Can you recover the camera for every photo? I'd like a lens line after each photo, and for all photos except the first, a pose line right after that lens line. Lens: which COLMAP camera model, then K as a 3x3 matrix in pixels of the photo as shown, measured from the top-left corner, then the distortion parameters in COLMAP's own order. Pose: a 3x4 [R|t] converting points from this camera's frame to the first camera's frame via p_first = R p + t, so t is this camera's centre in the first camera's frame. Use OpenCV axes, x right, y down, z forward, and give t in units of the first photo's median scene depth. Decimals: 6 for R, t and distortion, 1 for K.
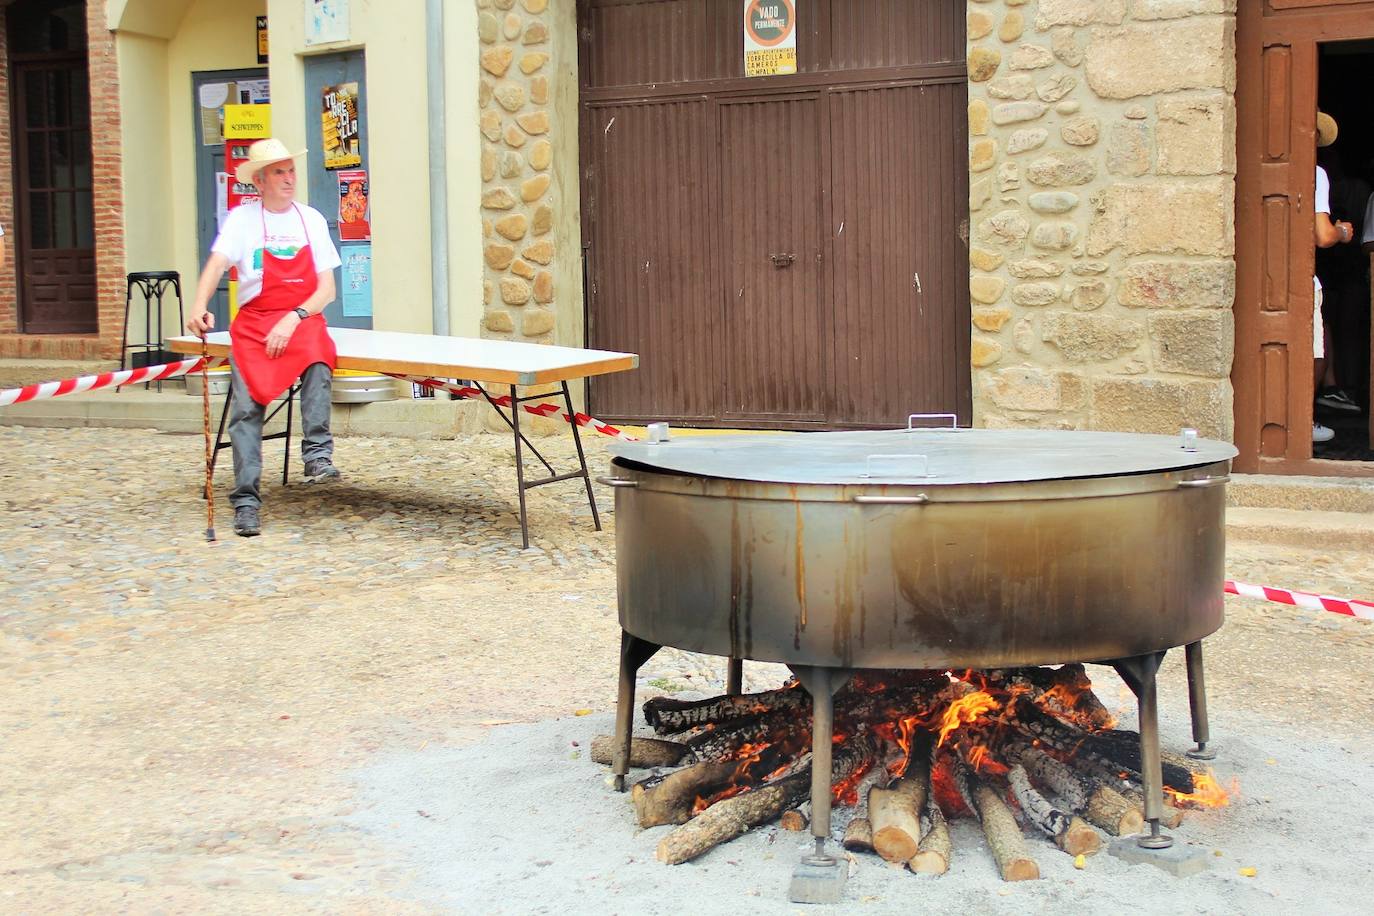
lens RADIAL K [[2742.8, 0, 687.0], [0, 2742.8, 458.0], [0, 0, 1]] dist [-0.137847, 0.252980]
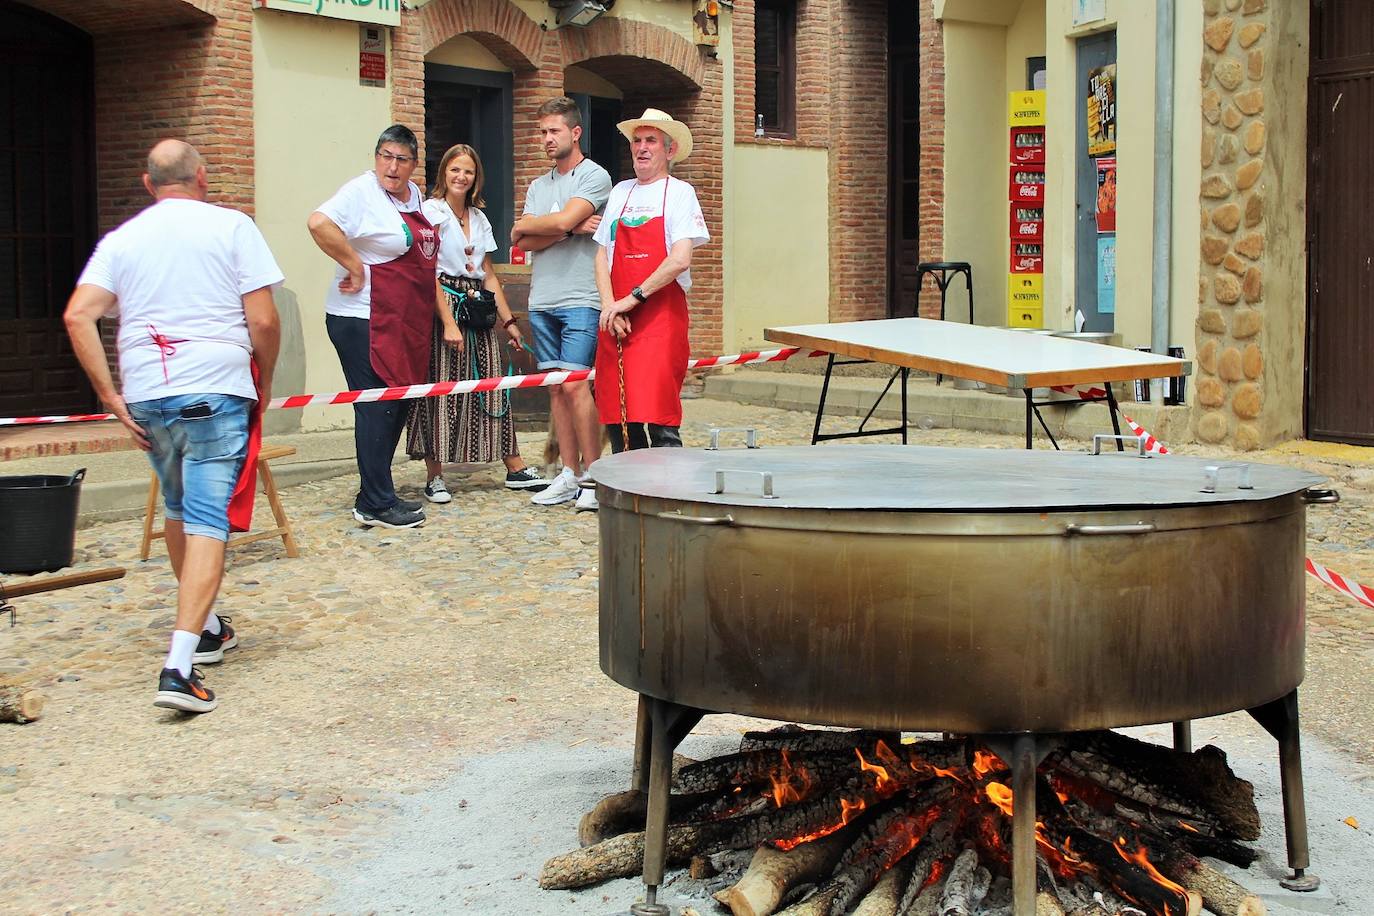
lens RADIAL K [[2742.8, 0, 687.0], [0, 2742.8, 458.0], [0, 0, 1]] dist [-0.137847, 0.252980]
pose [[0.713786, 0.057172, -0.698027, 0.442330], [-0.057210, 0.998091, 0.023247, -0.015781], [0.698024, 0.023341, 0.715694, 0.231940]]
